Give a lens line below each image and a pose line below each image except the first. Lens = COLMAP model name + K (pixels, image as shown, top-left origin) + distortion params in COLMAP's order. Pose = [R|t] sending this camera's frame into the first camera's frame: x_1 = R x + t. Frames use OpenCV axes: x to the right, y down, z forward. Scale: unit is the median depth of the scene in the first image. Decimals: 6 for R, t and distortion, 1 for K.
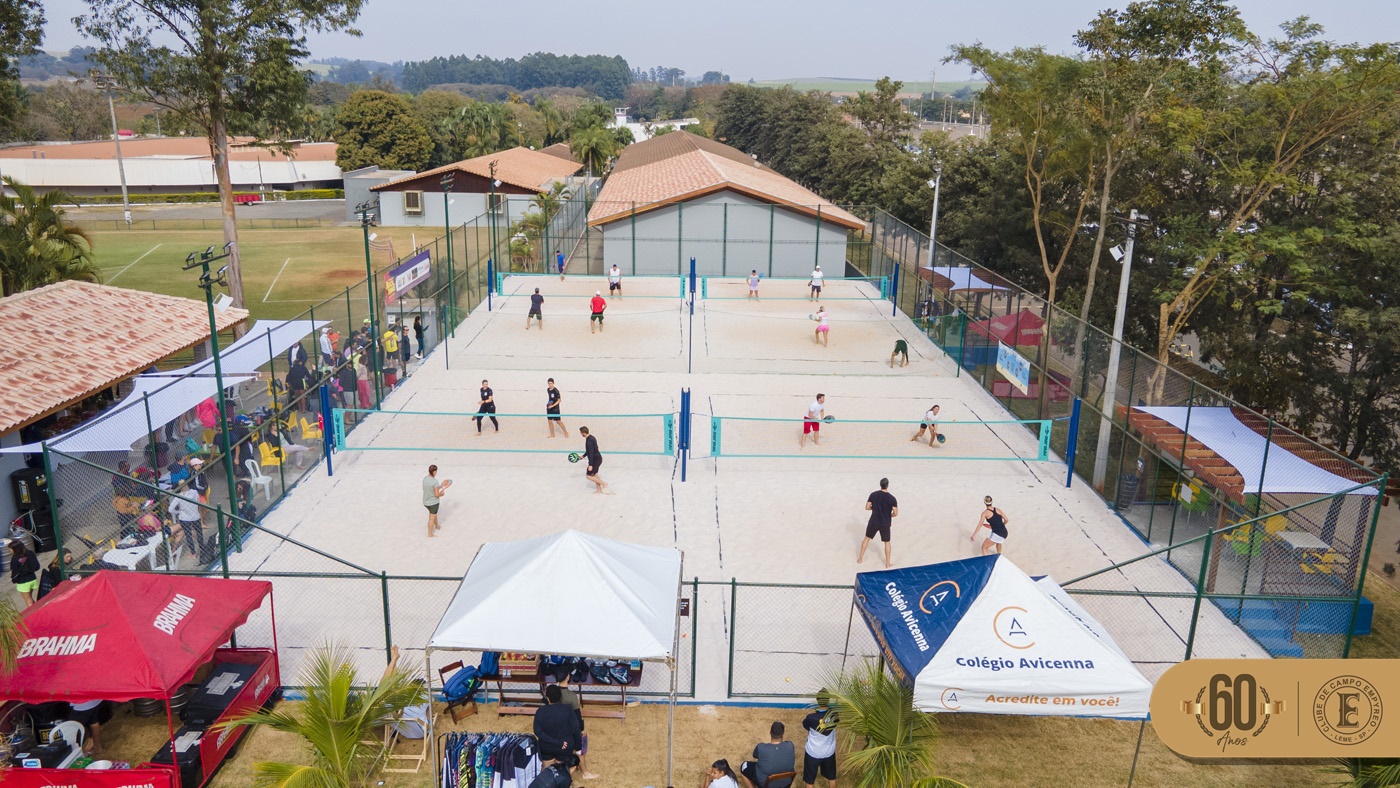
lens RADIAL K [[1016.1, 0, 700.0], [0, 1016.1, 394.0], [0, 0, 1]] dist [0.022591, 0.042463]
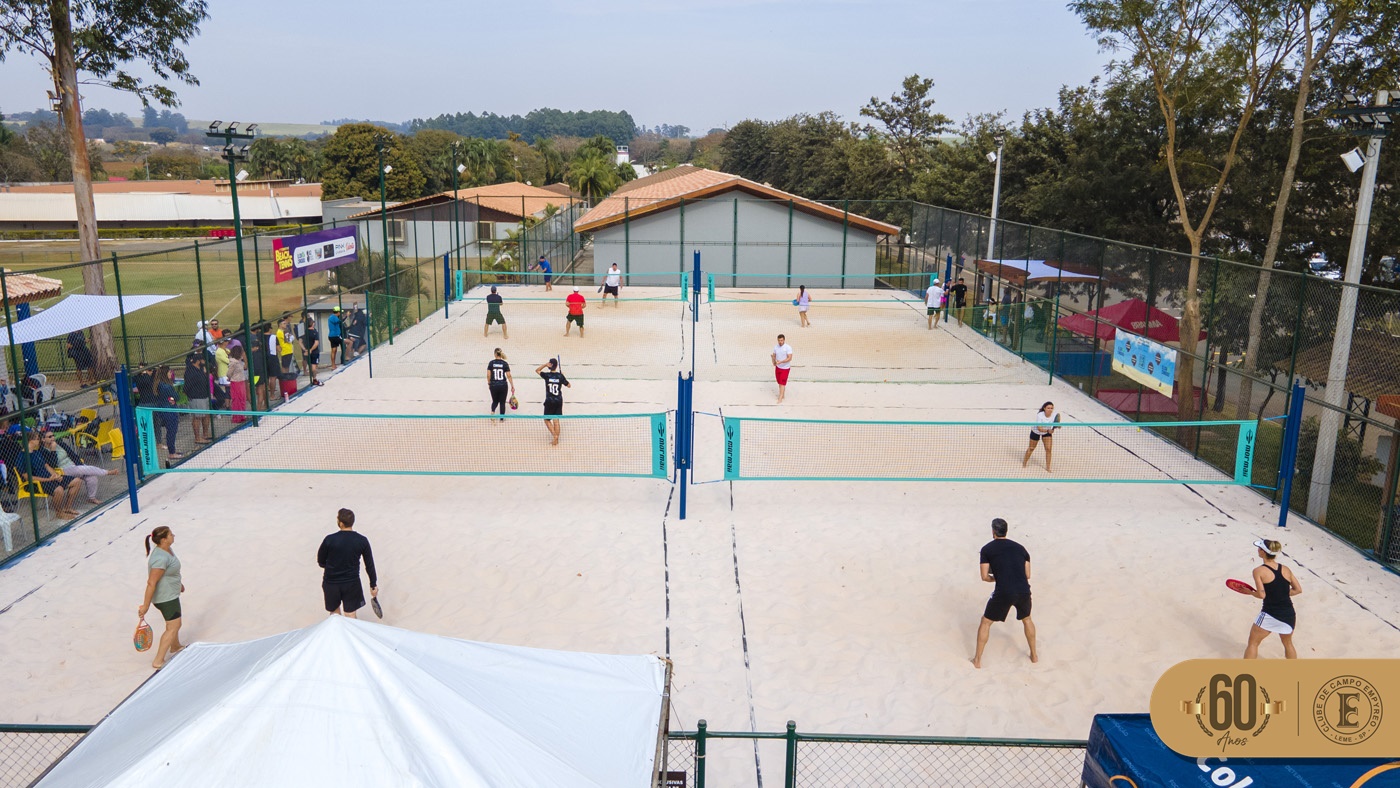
lens RADIAL K [[1015.1, 0, 700.0], [0, 1015.1, 394.0], [0, 0, 1]] dist [0.001093, 0.072881]
pose [[0.999969, -0.005176, -0.005977, -0.000638], [0.004844, 0.998514, -0.054288, 0.034797], [0.006249, 0.054258, 0.998507, 0.293802]]
